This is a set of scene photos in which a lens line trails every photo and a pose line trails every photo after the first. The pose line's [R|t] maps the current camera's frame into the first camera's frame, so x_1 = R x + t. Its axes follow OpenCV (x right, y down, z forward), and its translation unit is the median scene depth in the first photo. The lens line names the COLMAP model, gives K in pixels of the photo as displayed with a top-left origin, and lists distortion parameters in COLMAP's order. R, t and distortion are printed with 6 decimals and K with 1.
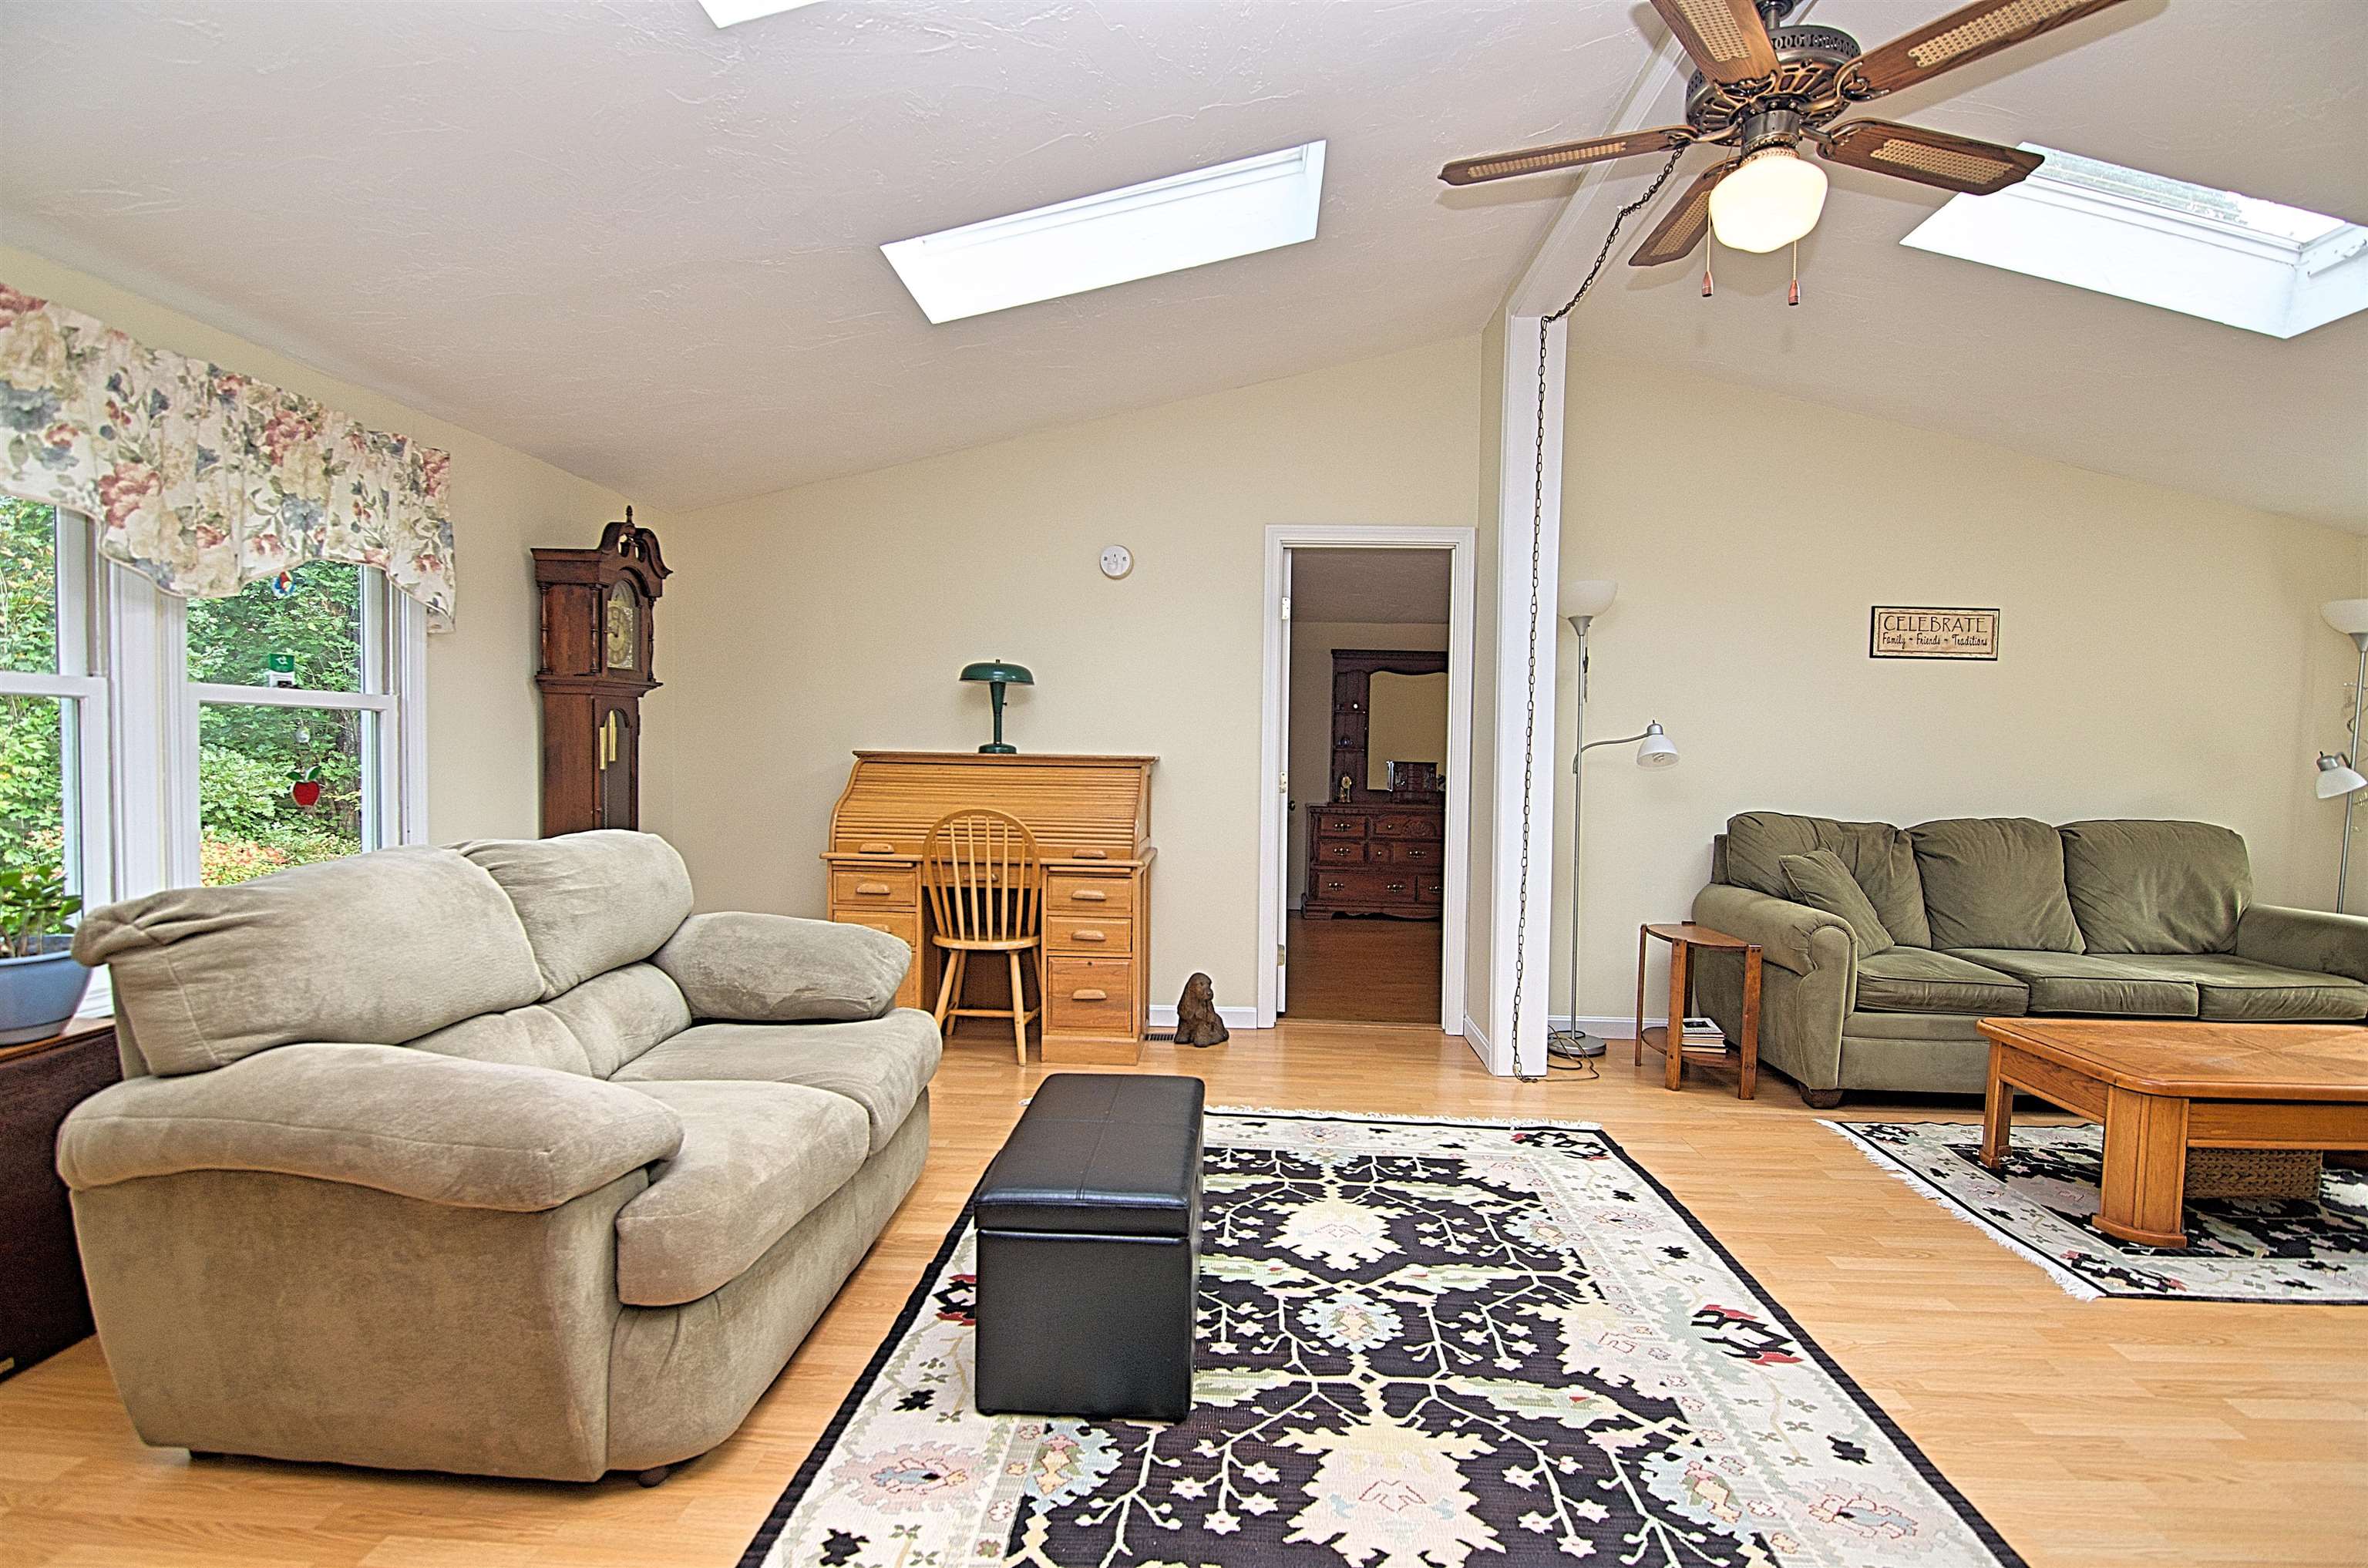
lens RADIAL K [[1139.6, 0, 1178.0], [0, 1139.6, 787.5], [0, 0, 1]] dist [-0.009180, -0.008434]
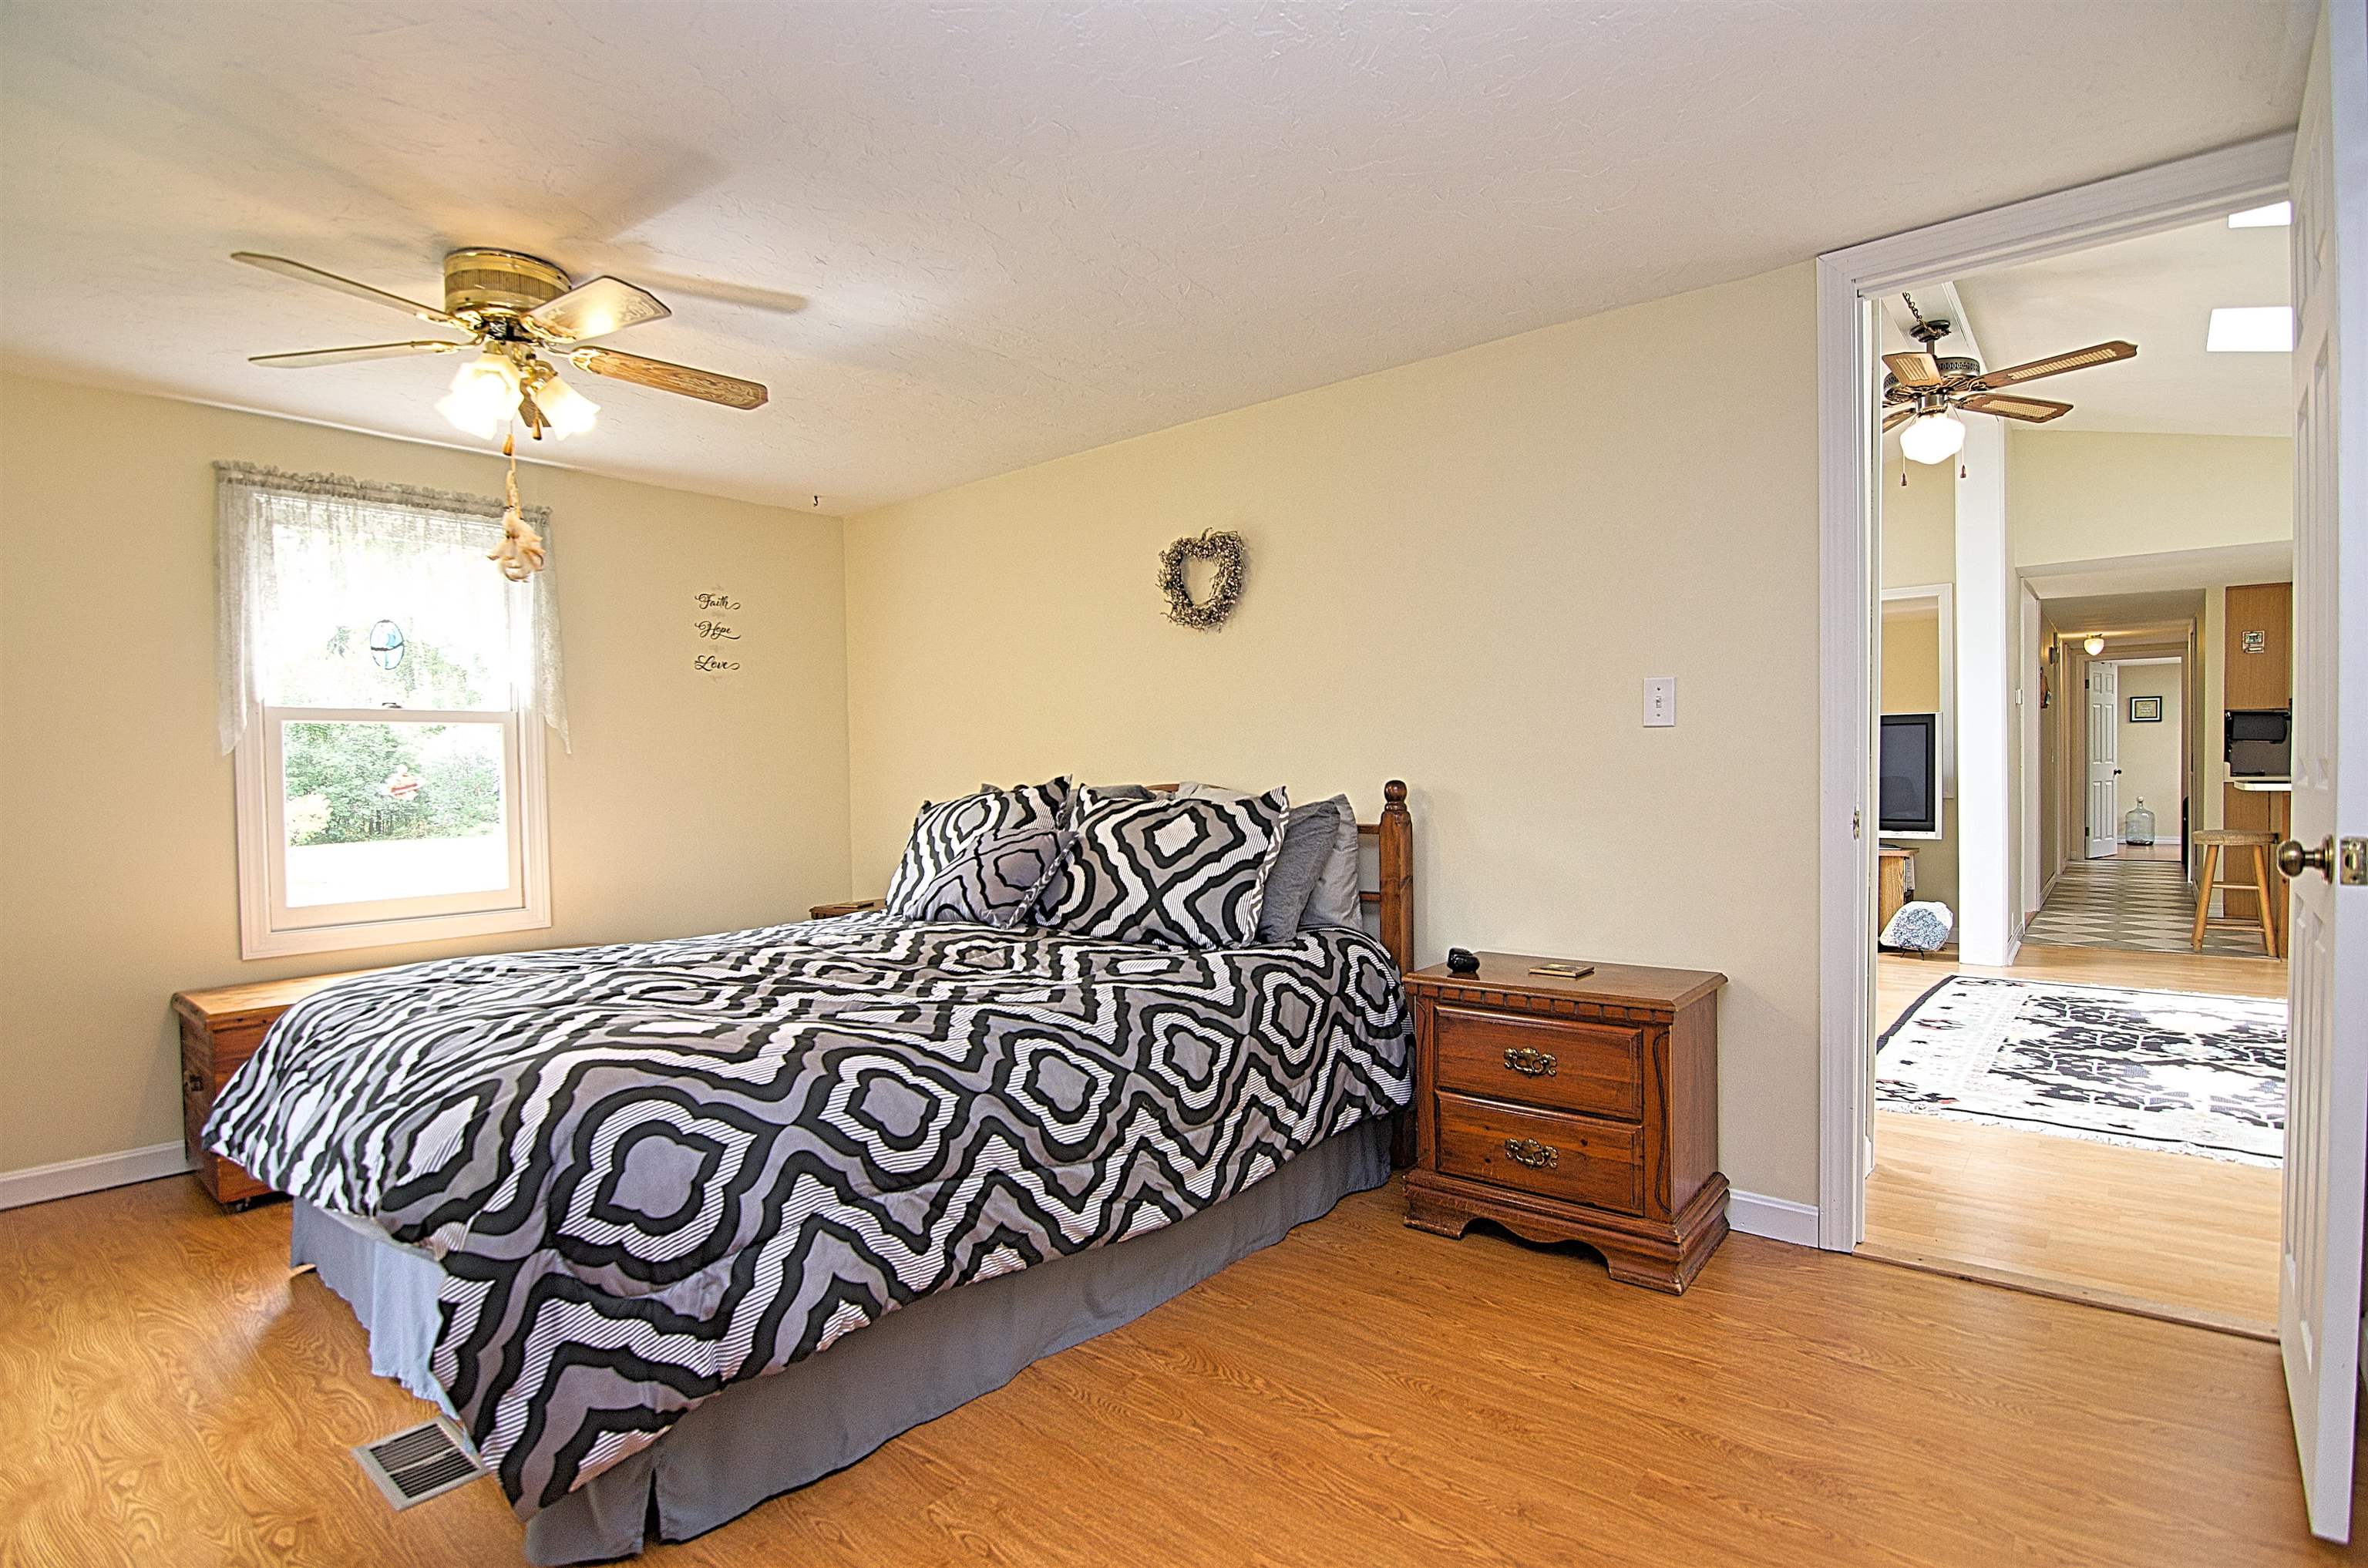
lens RADIAL K [[1139.6, 0, 1186.0], [0, 1139.6, 790.7], [0, 0, 1]] dist [-0.009180, -0.008434]
pose [[-0.797331, -0.015730, 0.603337, 0.263742], [0.020811, 0.998349, 0.053531, -0.036185], [-0.603183, 0.055238, -0.795688, 2.427550]]
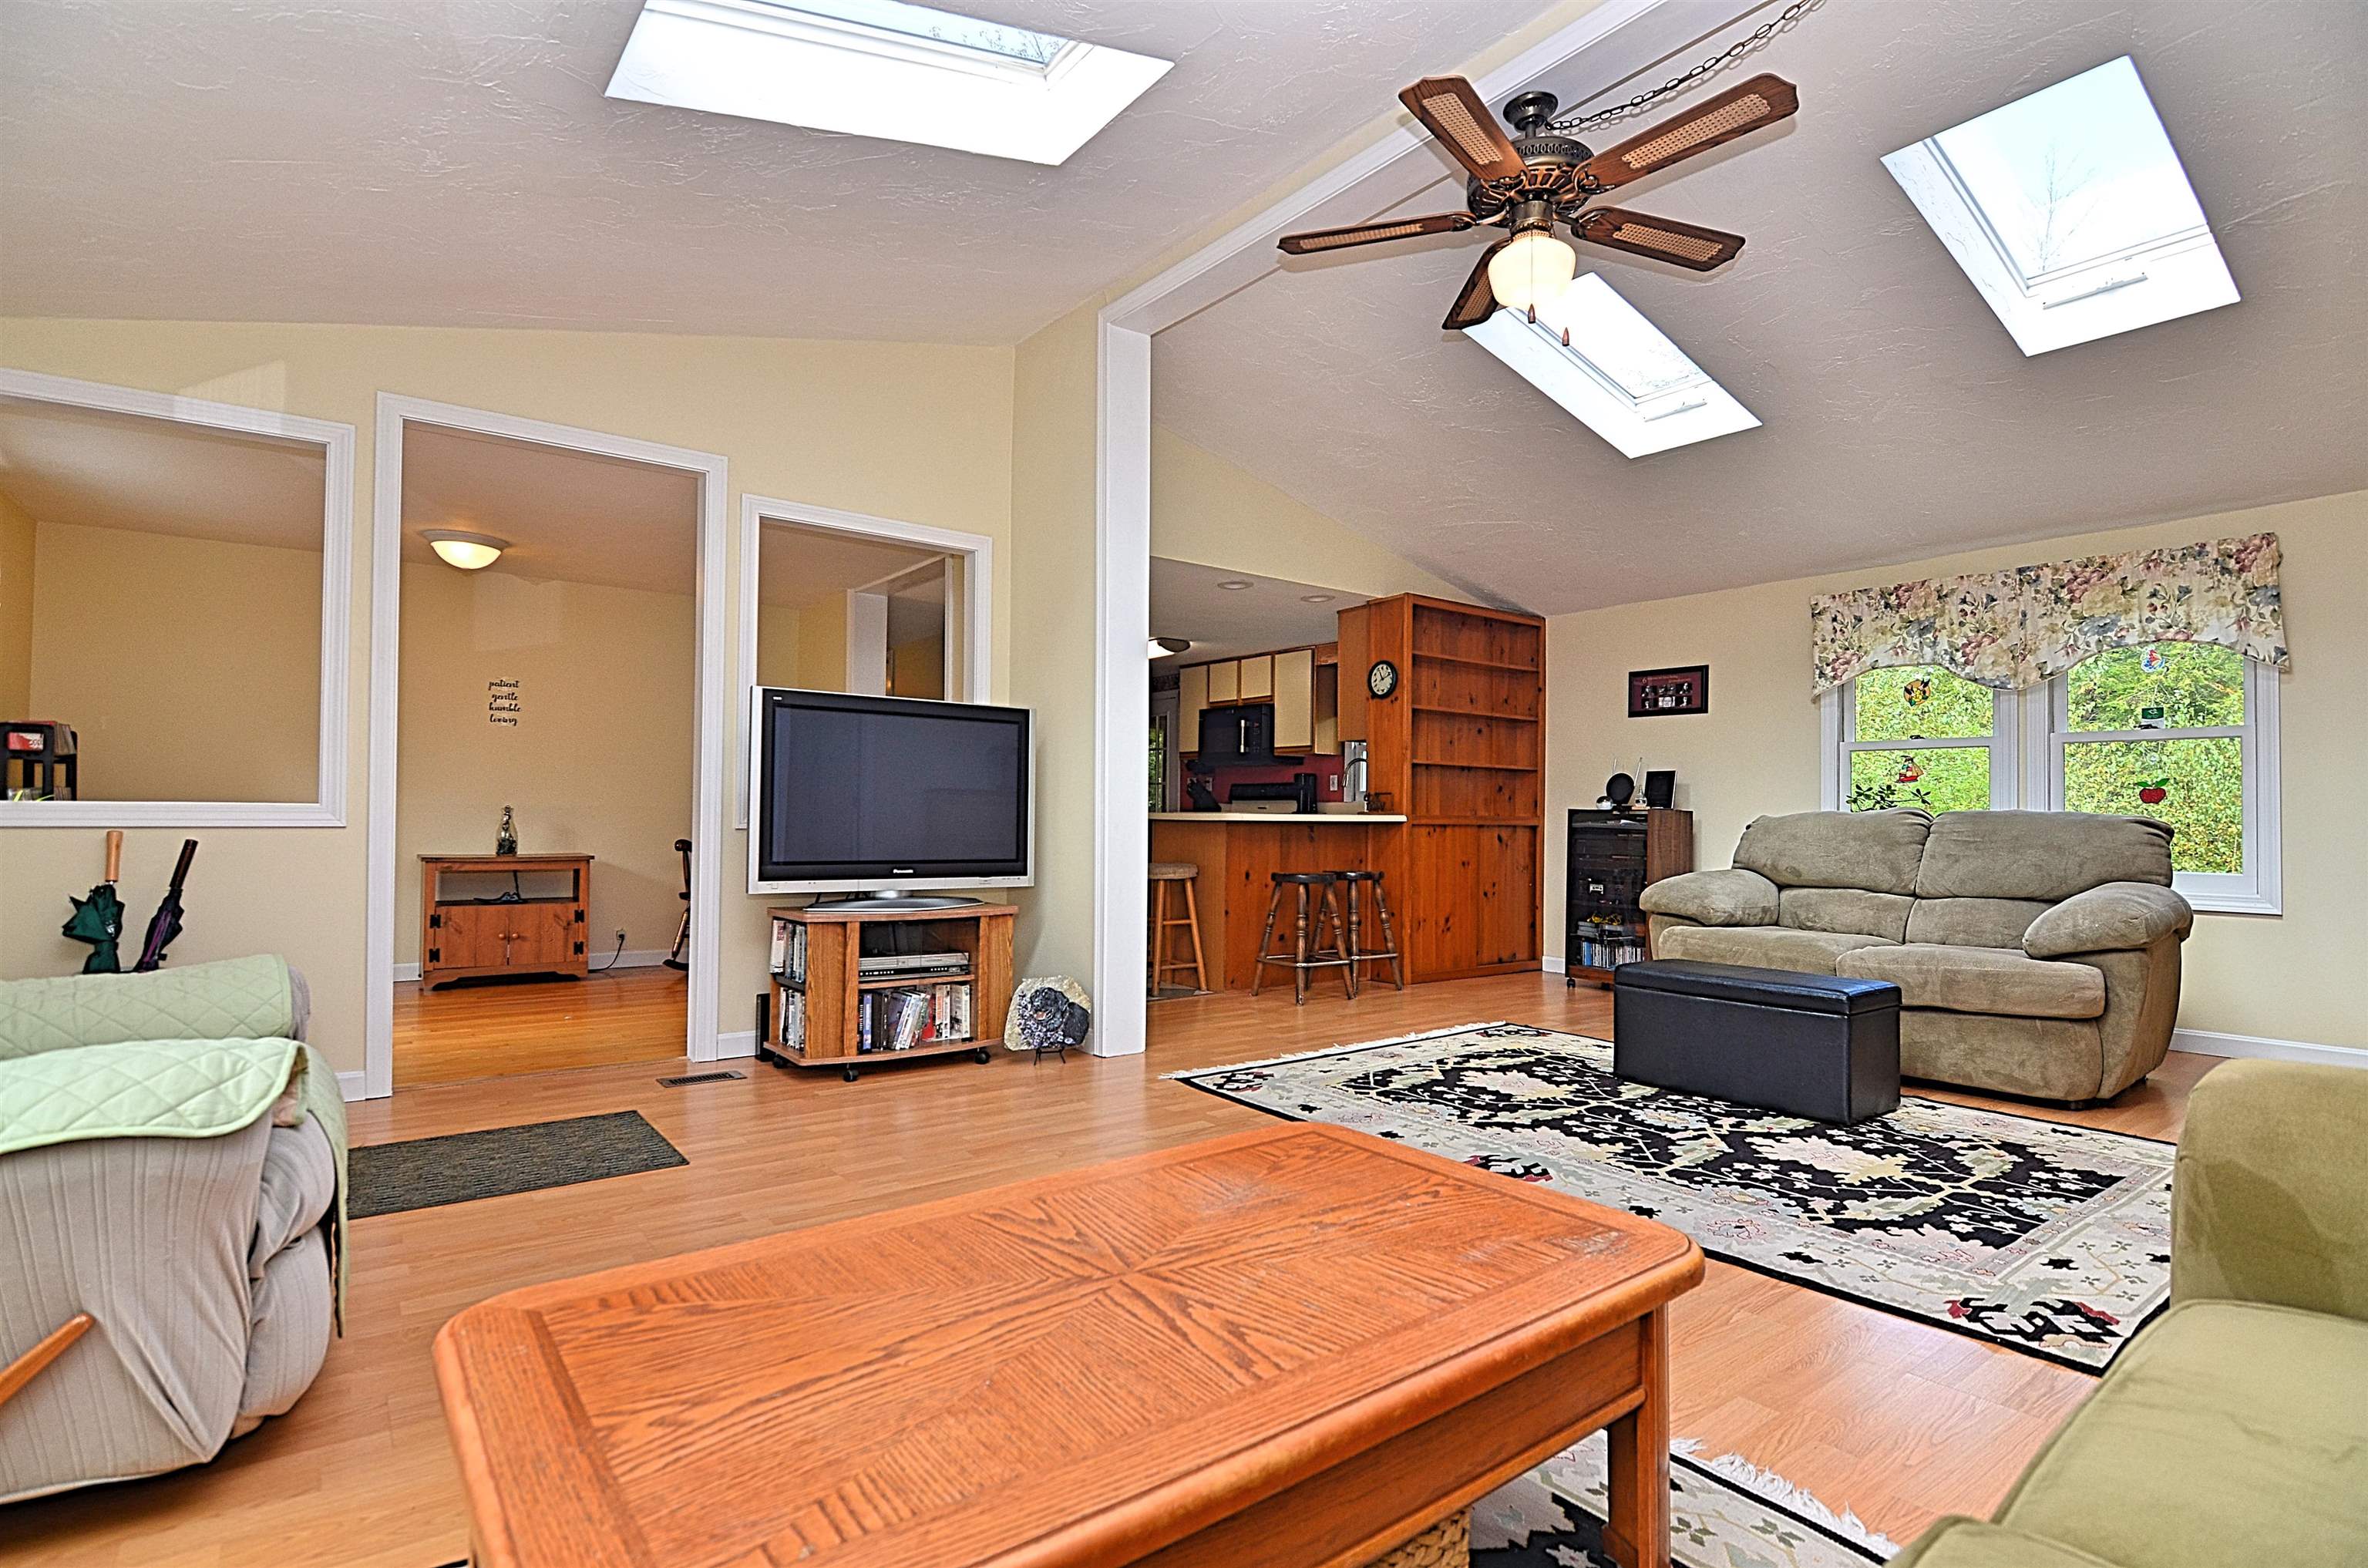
lens RADIAL K [[1139.6, 0, 1188.0], [0, 1139.6, 787.1], [0, 0, 1]] dist [-0.009180, -0.008434]
pose [[-0.759216, -0.041345, -0.649524, 1.178069], [-0.045008, 0.998926, -0.010977, 0.066076], [0.649281, 0.020899, -0.760262, 1.262992]]
